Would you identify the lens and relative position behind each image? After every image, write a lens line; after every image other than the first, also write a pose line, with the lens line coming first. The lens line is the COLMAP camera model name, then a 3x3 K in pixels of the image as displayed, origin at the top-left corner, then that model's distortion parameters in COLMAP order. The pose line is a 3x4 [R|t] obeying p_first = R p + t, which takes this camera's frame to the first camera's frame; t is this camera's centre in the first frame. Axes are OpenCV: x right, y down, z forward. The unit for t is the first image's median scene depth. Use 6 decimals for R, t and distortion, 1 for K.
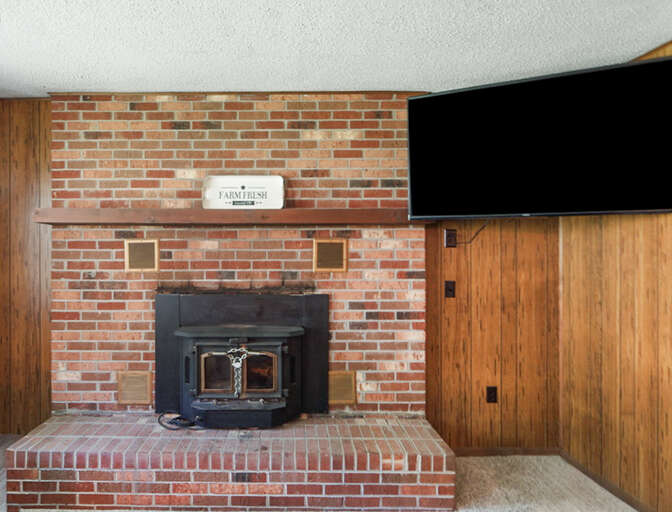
lens RADIAL K [[479.3, 0, 333.9], [0, 479.3, 265.8], [0, 0, 1]] dist [0.005931, -0.003977]
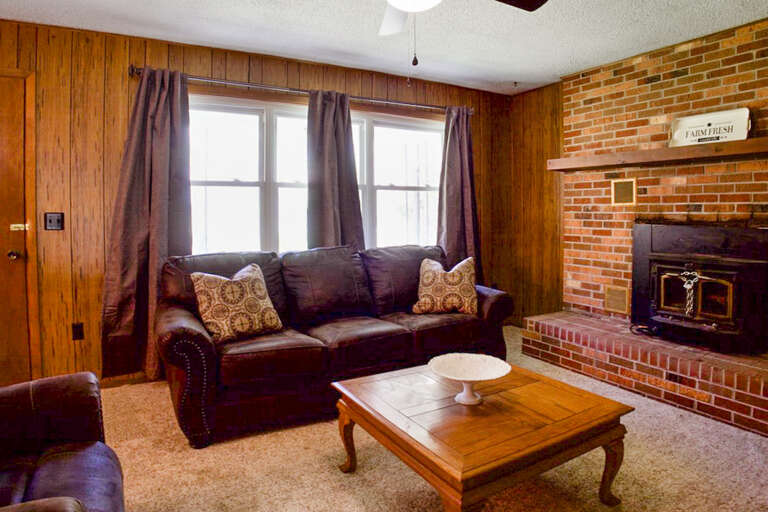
lens RADIAL K [[458.7, 0, 384.1], [0, 458.7, 254.9], [0, 0, 1]] dist [-0.028605, 0.002345]
pose [[0.510352, 0.088032, -0.855448, 0.322540], [-0.022140, 0.995762, 0.089263, 0.051645], [0.859681, -0.026616, 0.510138, -0.145118]]
